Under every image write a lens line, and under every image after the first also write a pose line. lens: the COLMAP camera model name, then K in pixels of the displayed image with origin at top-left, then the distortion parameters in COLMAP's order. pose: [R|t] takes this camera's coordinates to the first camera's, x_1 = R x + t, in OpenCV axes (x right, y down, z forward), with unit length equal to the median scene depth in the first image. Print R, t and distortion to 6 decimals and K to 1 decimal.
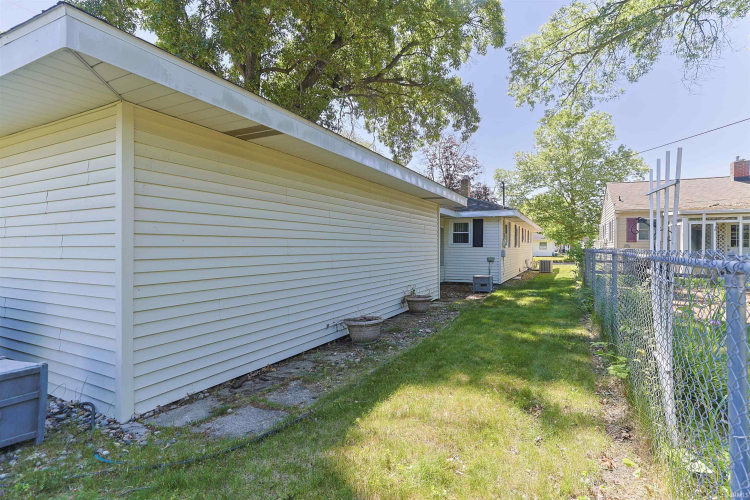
lens RADIAL K [[375.4, 0, 368.2], [0, 375.4, 250.9], [0, 0, 1]] dist [-0.001640, 0.000250]
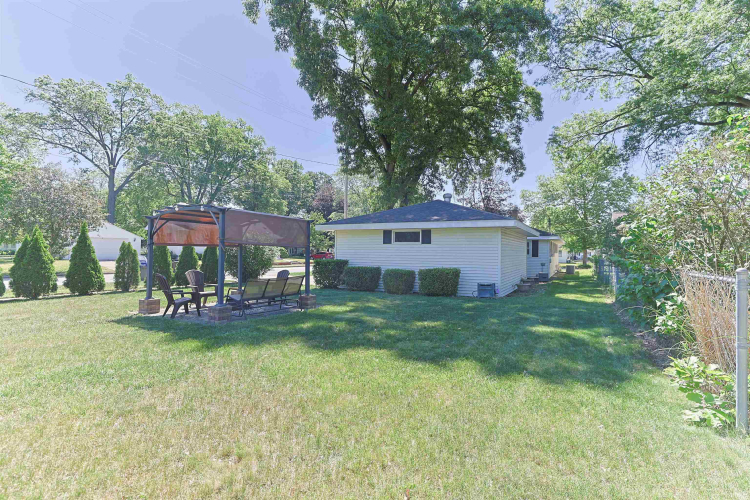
lens RADIAL K [[375.4, 0, 381.9], [0, 375.4, 248.8], [0, 0, 1]] dist [-0.001640, 0.000250]
pose [[0.999929, 0.007579, 0.009156, -0.202057], [-0.007393, 0.999769, -0.020194, -0.003595], [-0.009307, 0.020125, 0.999754, -0.333708]]
